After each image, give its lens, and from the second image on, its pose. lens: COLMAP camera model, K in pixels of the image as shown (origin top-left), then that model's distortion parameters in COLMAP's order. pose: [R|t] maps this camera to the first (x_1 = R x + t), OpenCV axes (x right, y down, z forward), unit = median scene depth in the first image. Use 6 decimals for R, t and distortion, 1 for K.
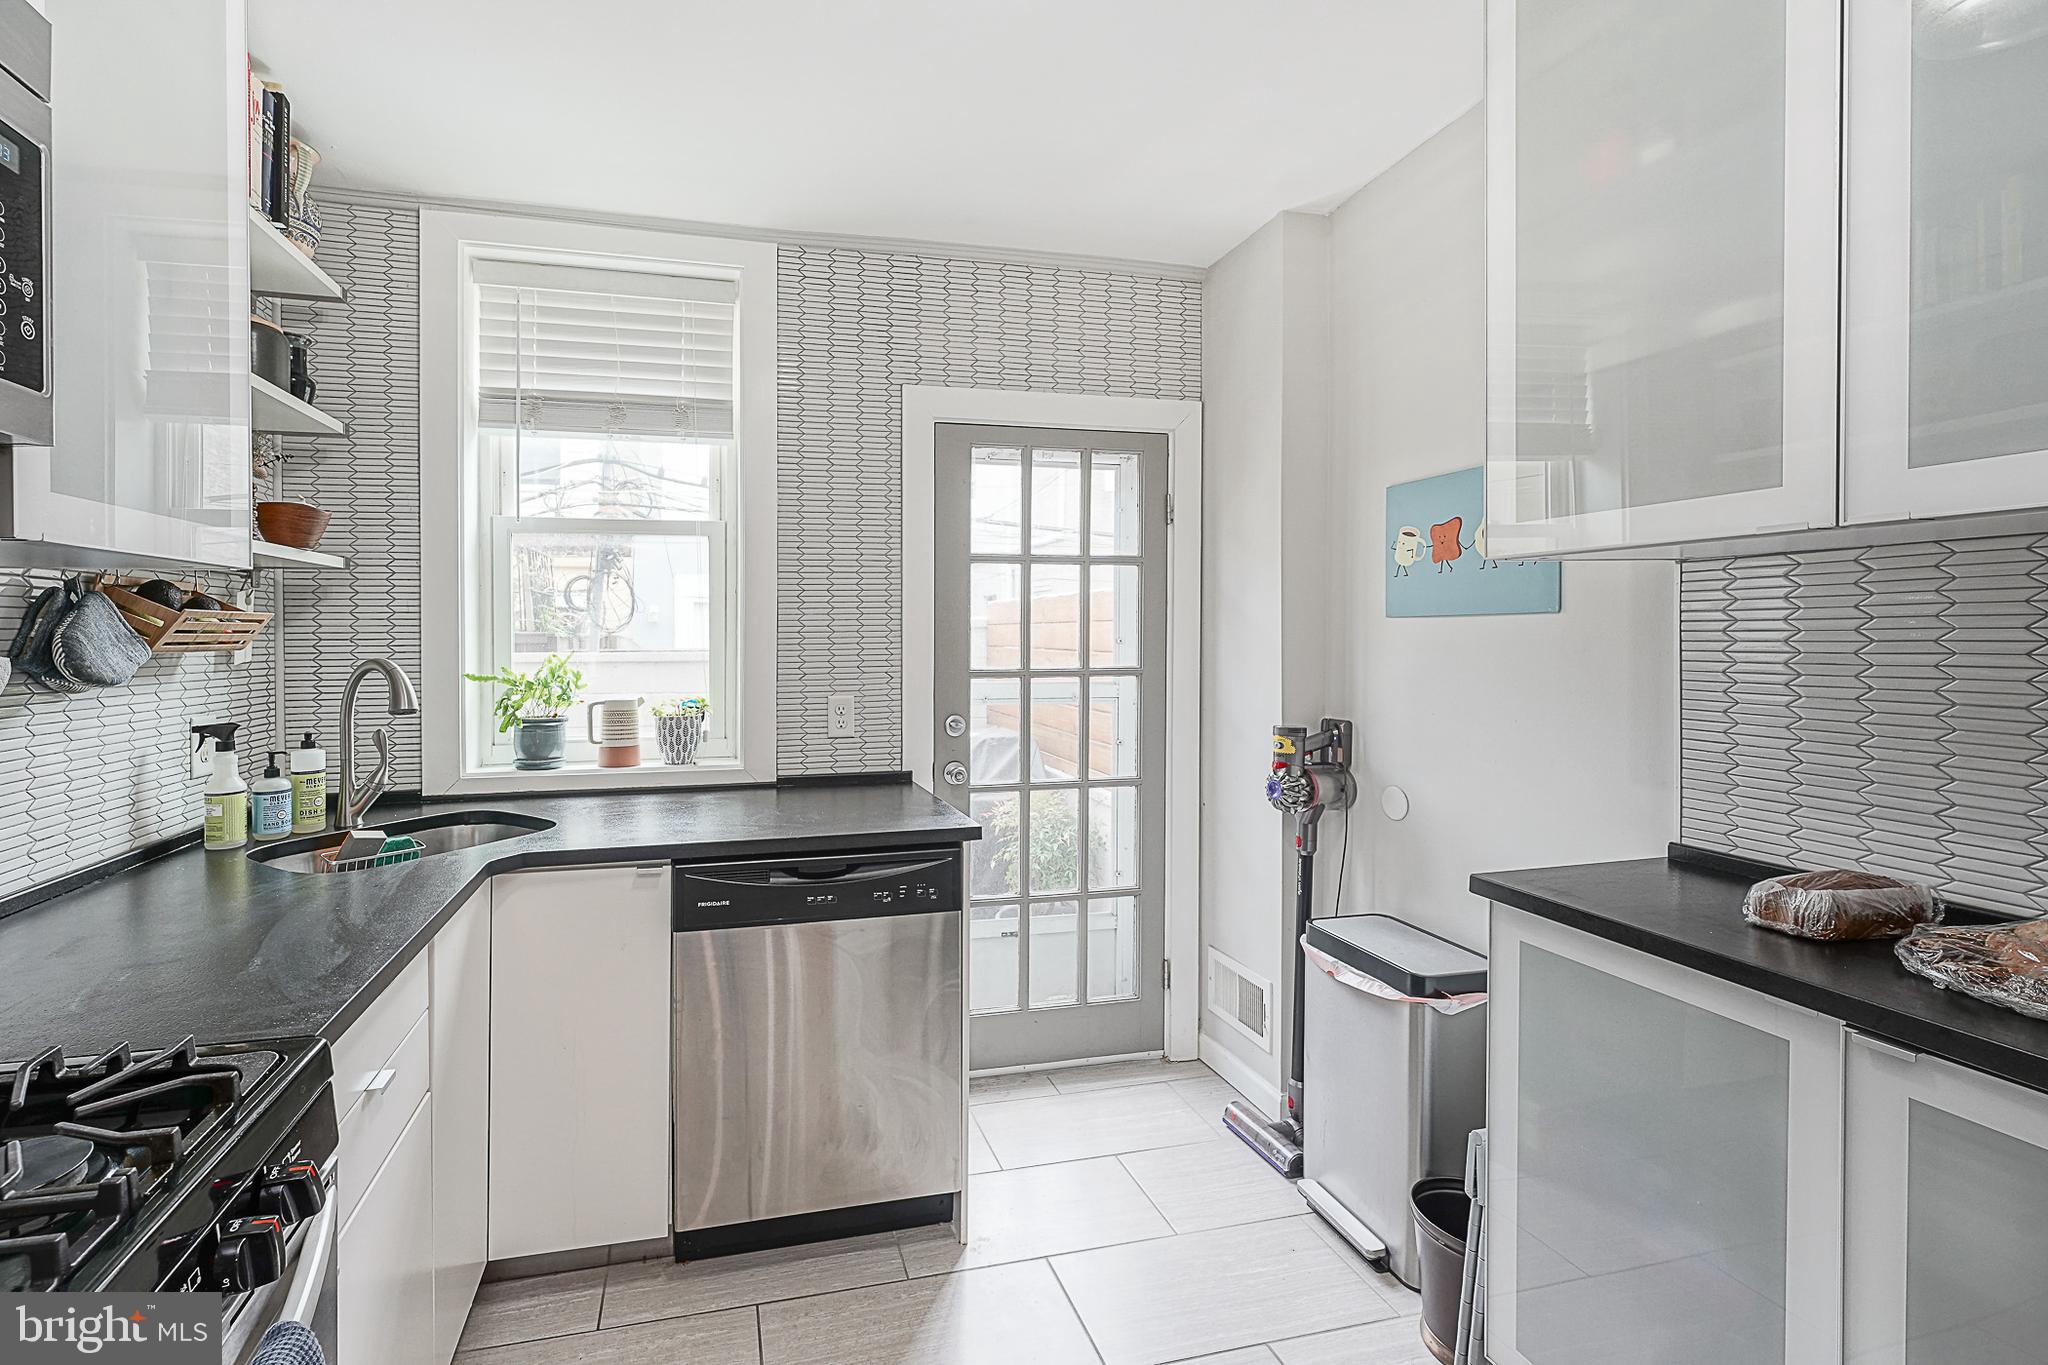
lens RADIAL K [[839.8, 0, 932.9], [0, 839.8, 620.4], [0, 0, 1]] dist [-0.000849, -0.000015]
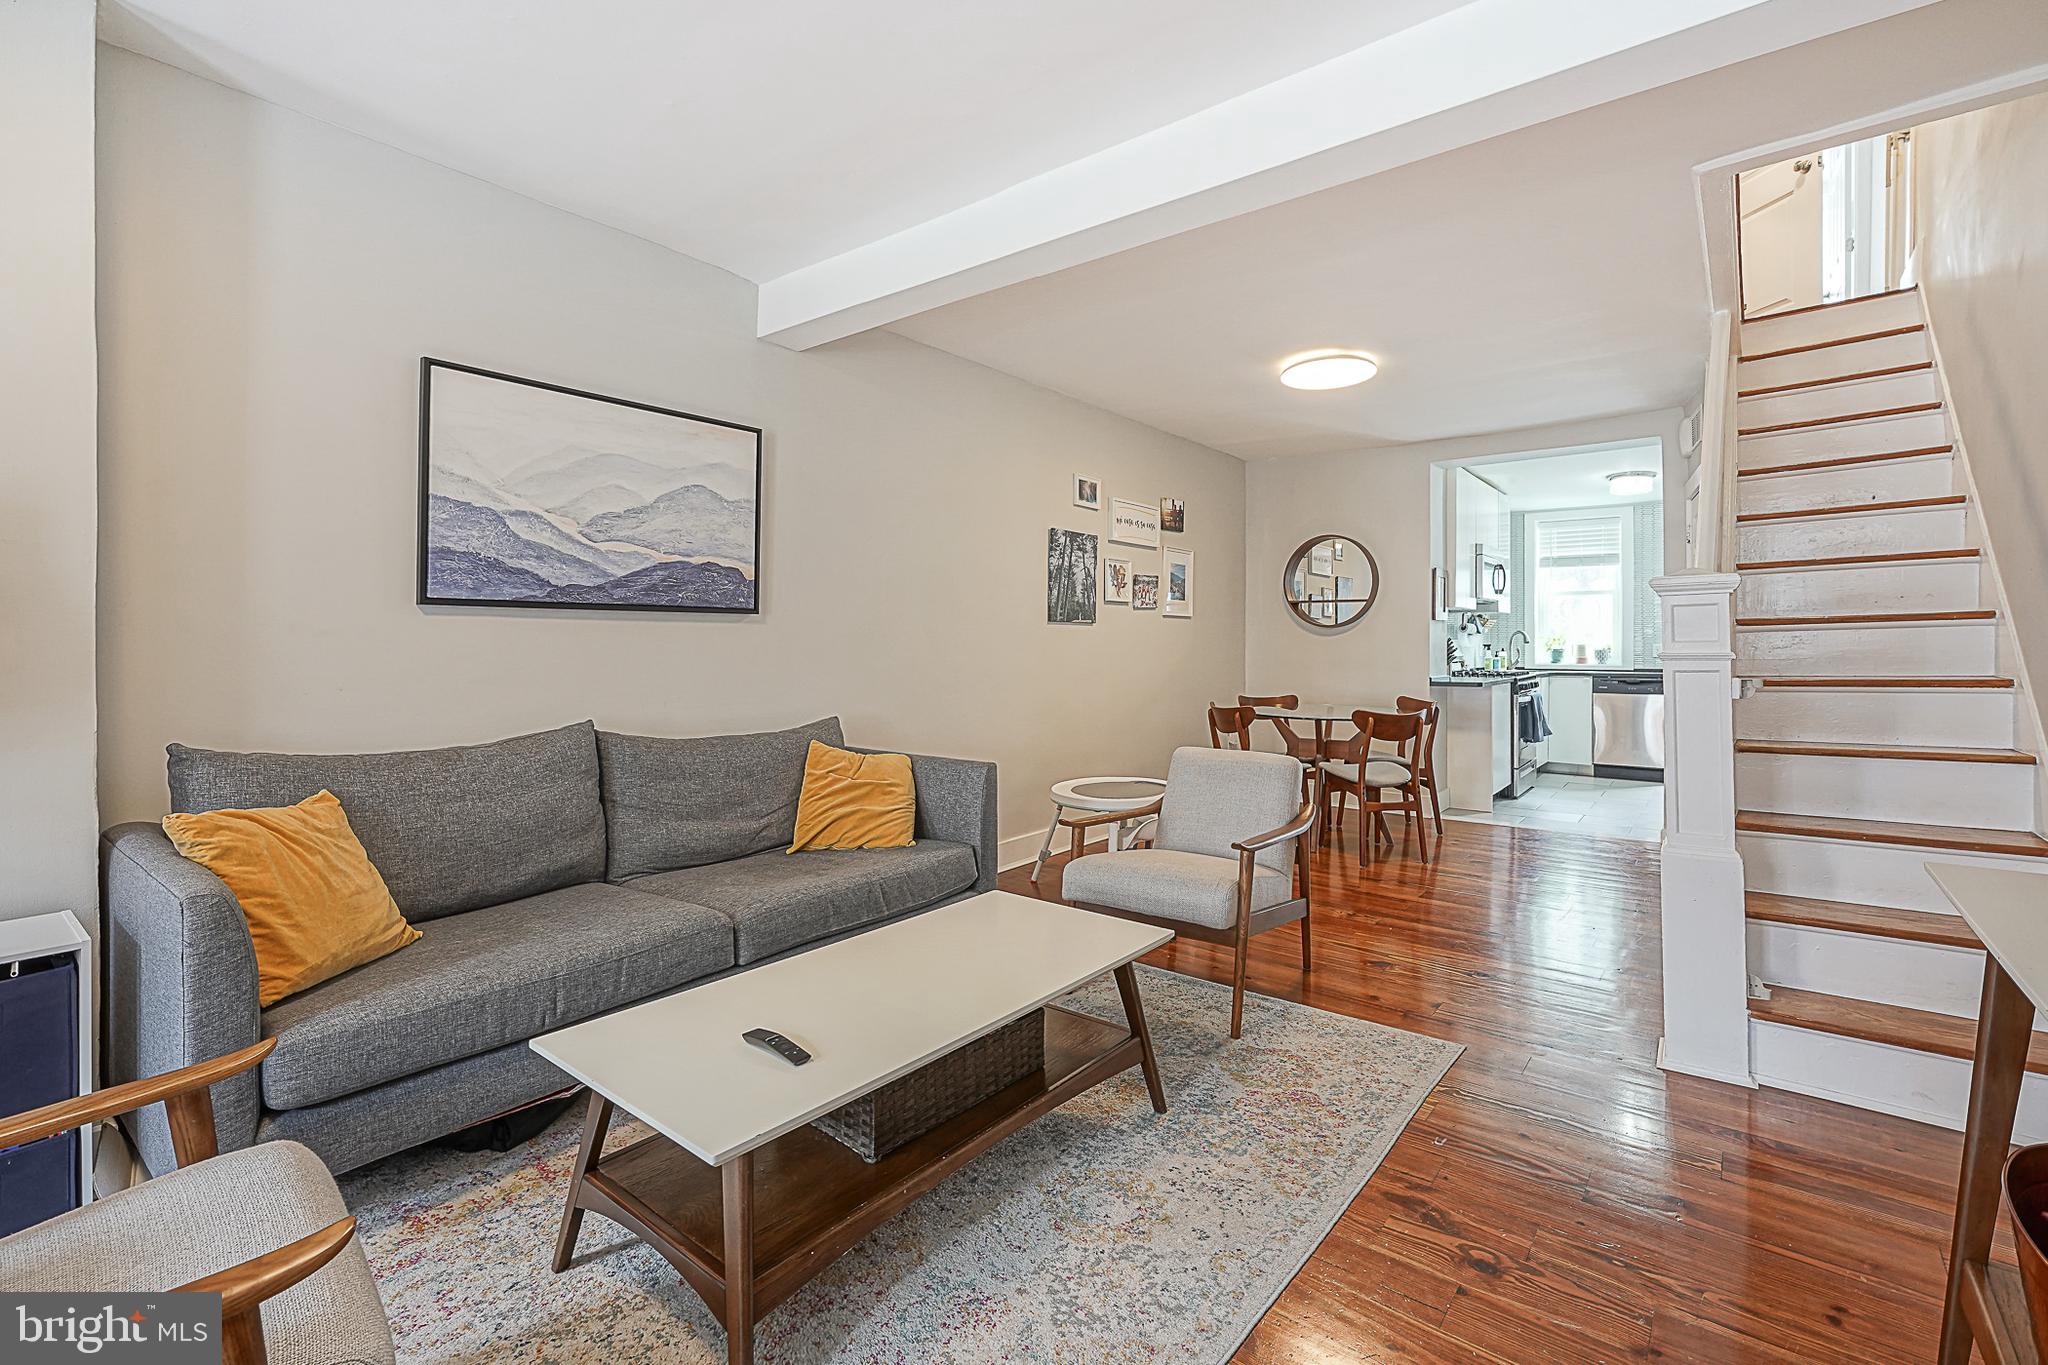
lens RADIAL K [[894.8, 0, 1069.9], [0, 894.8, 637.6], [0, 0, 1]] dist [0.000963, 0.000087]
pose [[0.622402, 0.003304, -0.782691, 1.183936], [0.006088, 0.999940, 0.009063, 0.021258], [0.782674, -0.010406, 0.622345, -2.904777]]
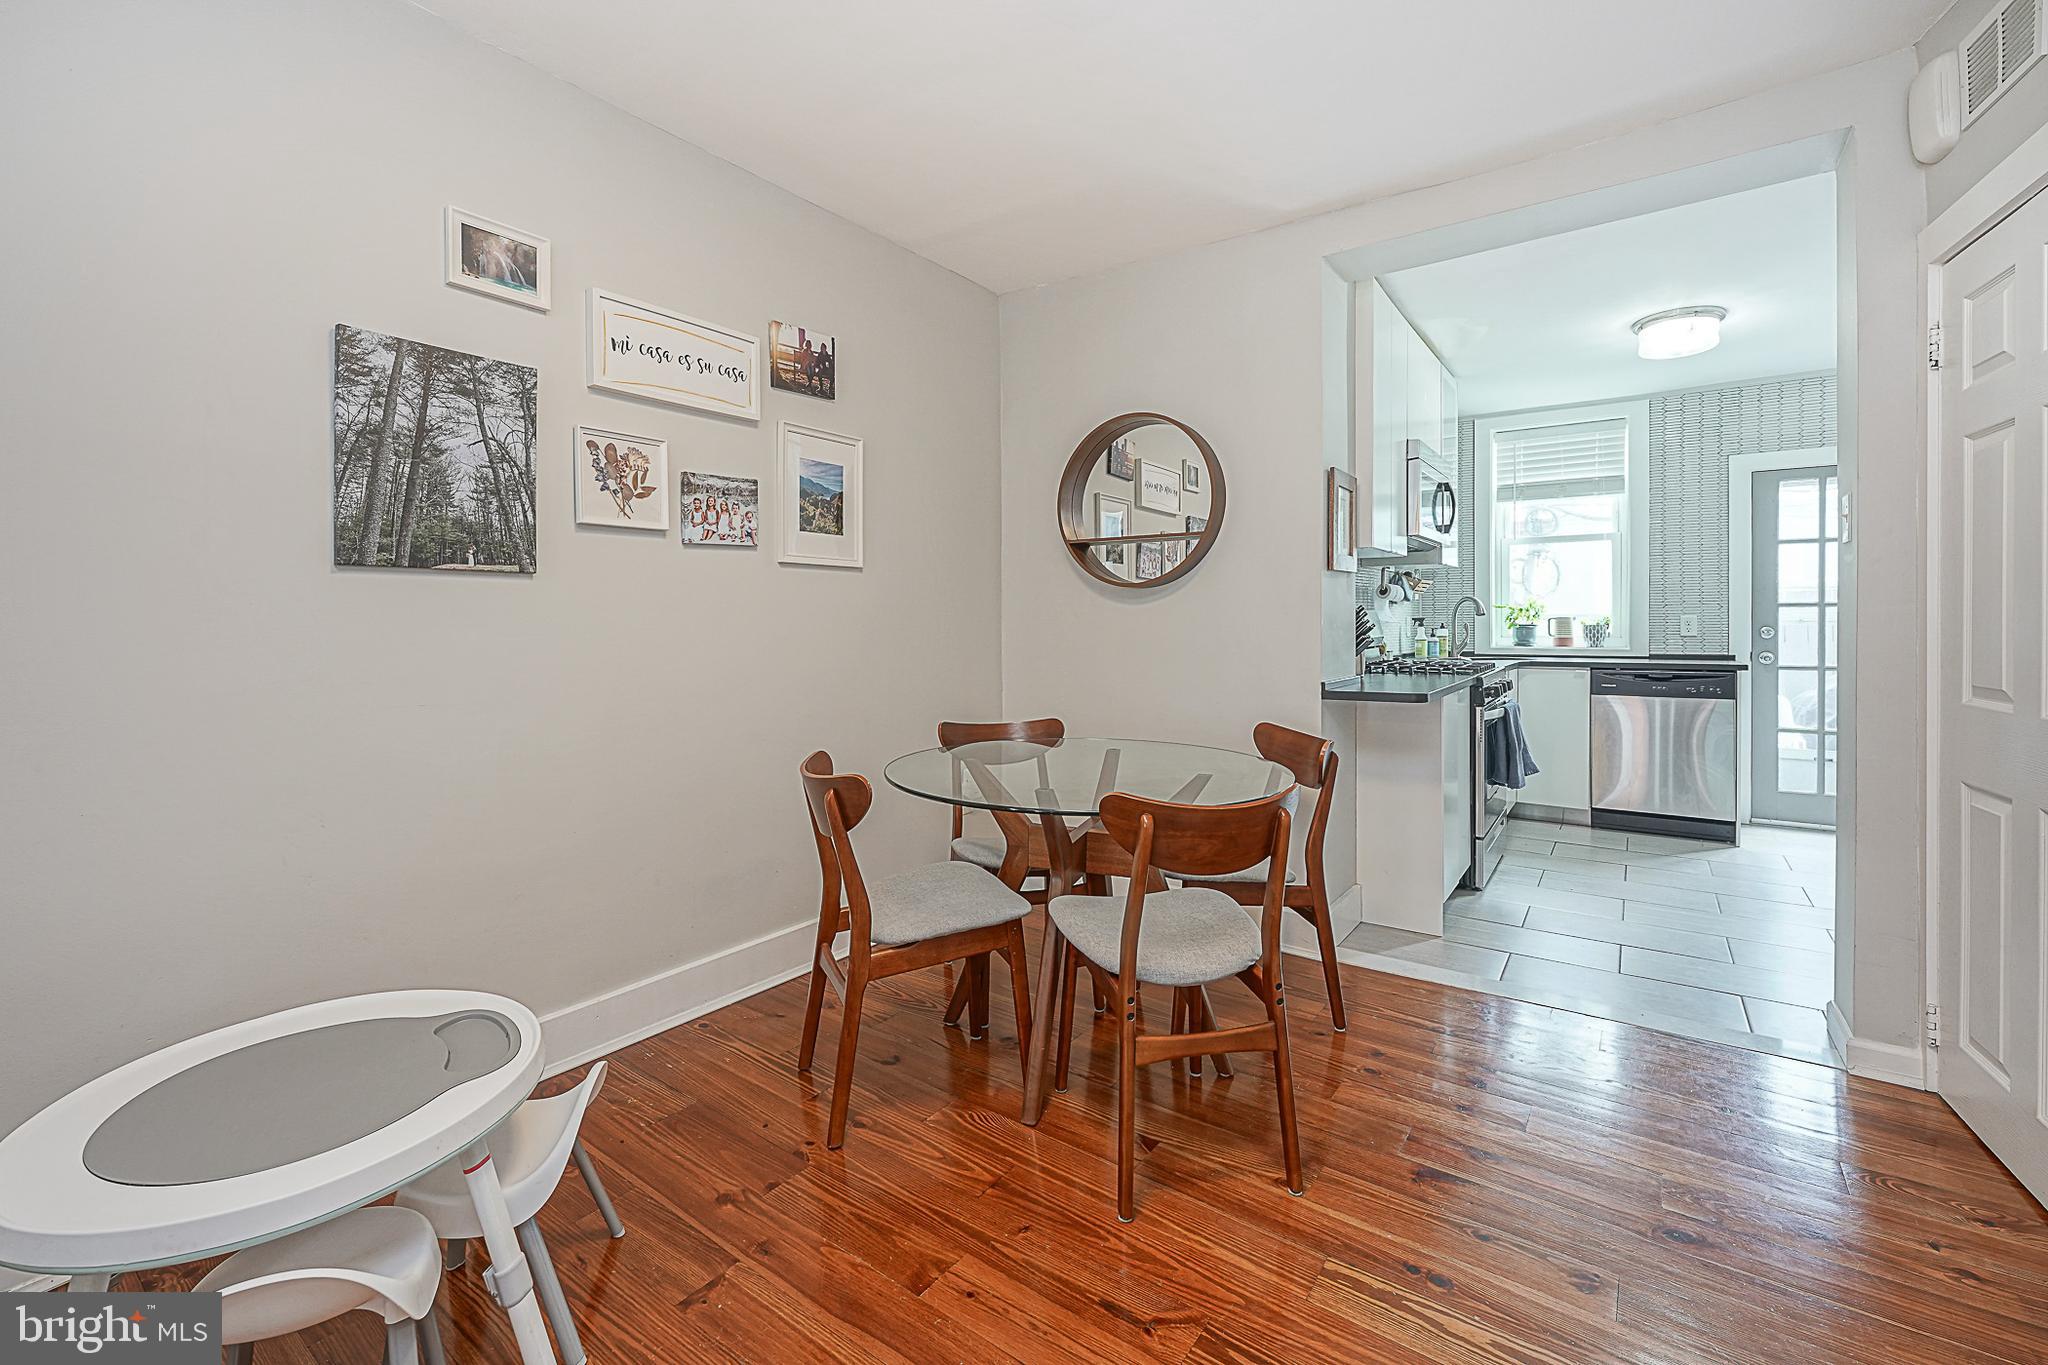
lens RADIAL K [[883.5, 0, 986.5], [0, 883.5, 624.8], [0, 0, 1]] dist [0.001458, 0.000236]
pose [[0.621786, 0.007692, -0.783149, 0.516449], [0.012969, 0.999714, 0.020117, 0.048531], [0.783080, -0.022665, 0.621508, -1.671370]]
